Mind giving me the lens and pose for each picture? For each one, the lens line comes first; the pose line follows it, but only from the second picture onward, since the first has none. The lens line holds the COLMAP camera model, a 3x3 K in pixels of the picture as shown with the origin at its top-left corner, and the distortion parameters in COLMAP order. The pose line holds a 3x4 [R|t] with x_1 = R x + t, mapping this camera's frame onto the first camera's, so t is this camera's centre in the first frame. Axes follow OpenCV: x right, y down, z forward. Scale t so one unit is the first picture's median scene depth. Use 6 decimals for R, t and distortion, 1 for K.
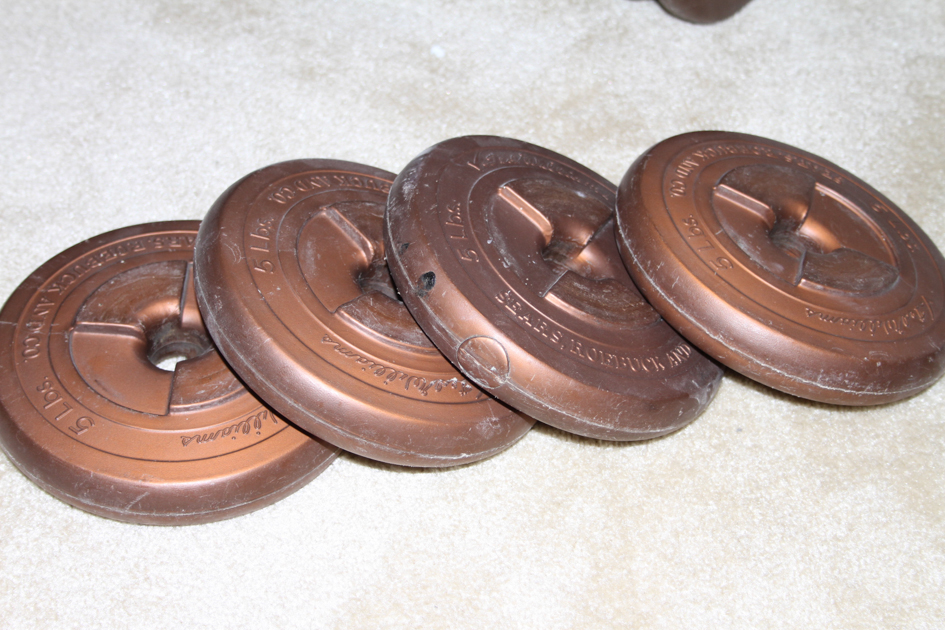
lens RADIAL K [[1689.4, 0, 471.5], [0, 1689.4, 314.6], [0, 0, 1]] dist [0.016240, 0.000000]
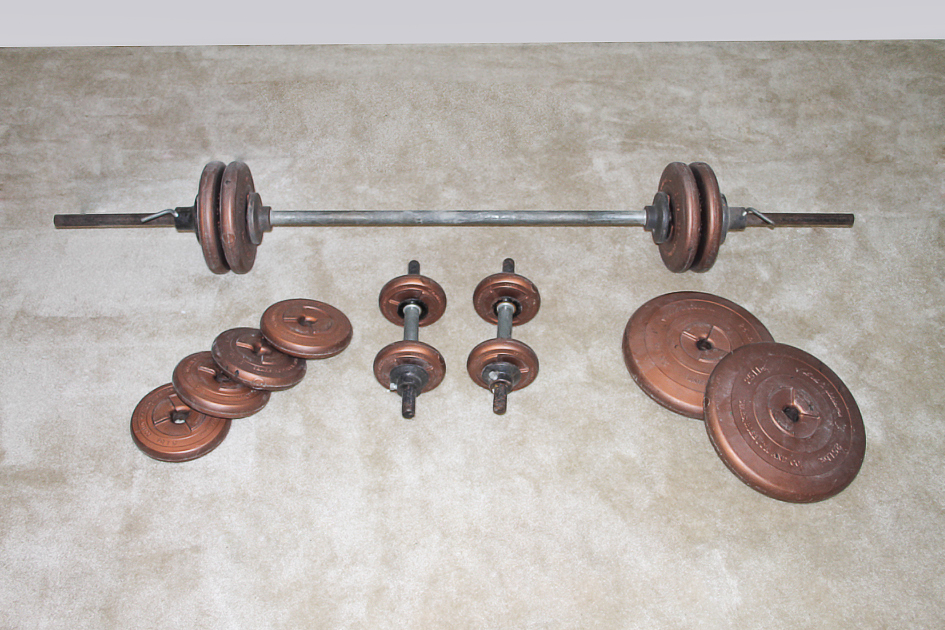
lens RADIAL K [[1054.7, 0, 472.5], [0, 1054.7, 314.9], [0, 0, 1]] dist [-0.004892, 0.000000]
pose [[0.821613, -0.418602, 0.386943, -0.448719], [0.411053, 0.905355, 0.106622, -0.167756], [-0.394952, 0.071452, 0.915919, -1.453534]]
